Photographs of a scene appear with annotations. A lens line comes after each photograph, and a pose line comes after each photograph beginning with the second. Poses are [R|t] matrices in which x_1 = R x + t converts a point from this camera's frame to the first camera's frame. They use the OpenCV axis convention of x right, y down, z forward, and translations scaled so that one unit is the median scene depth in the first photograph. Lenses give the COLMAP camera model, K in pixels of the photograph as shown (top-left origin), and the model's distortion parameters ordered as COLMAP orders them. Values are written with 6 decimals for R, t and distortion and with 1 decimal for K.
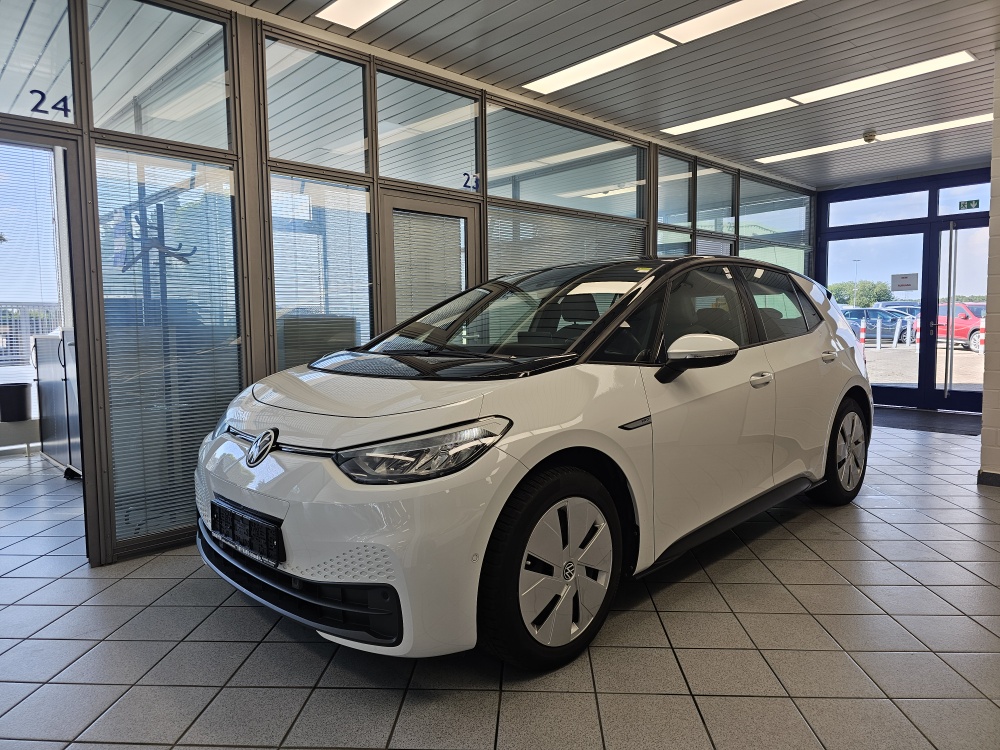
lens RADIAL K [[674.2, 0, 494.5], [0, 674.2, 377.8], [0, 0, 1]] dist [0.049166, -0.050187]
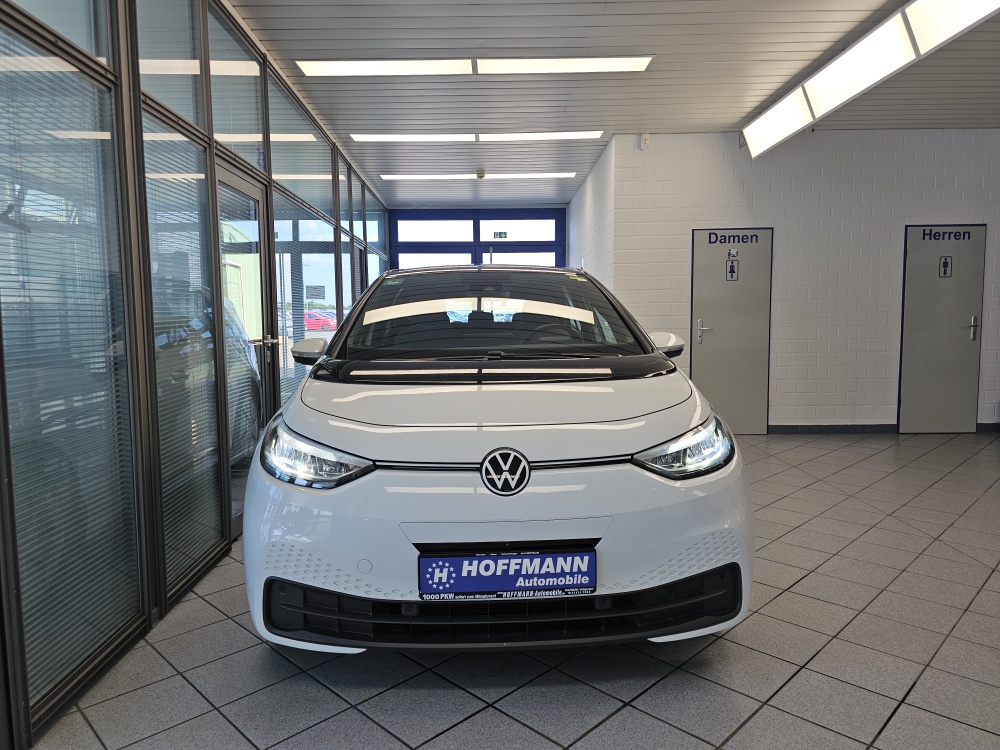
lens RADIAL K [[674.2, 0, 495.0], [0, 674.2, 378.1], [0, 0, 1]] dist [0.049166, -0.050187]
pose [[0.664073, -0.065516, 0.744792, -0.922567], [0.067513, 0.997338, 0.027535, -0.037043], [-0.744614, 0.031998, 0.666728, 0.415180]]
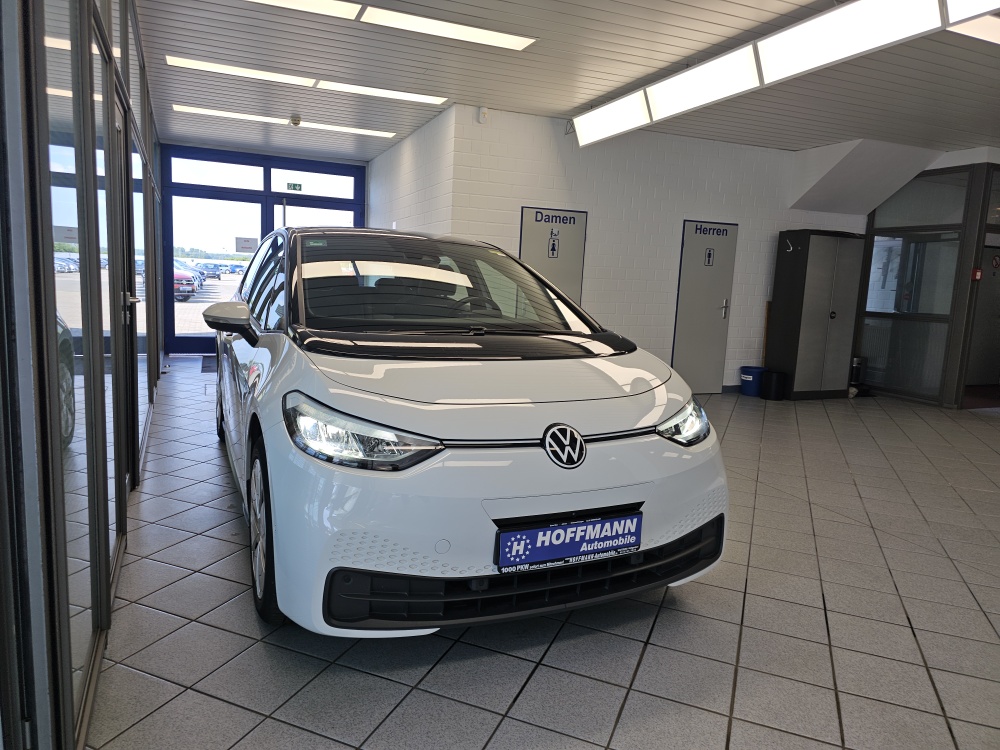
lens RADIAL K [[674.2, 0, 492.2], [0, 674.2, 379.4], [0, 0, 1]] dist [0.049166, -0.050187]
pose [[0.331636, -0.111927, 0.936744, -1.138302], [0.032802, 0.993705, 0.107120, -0.079876], [-0.942837, -0.004798, 0.333220, 0.747296]]
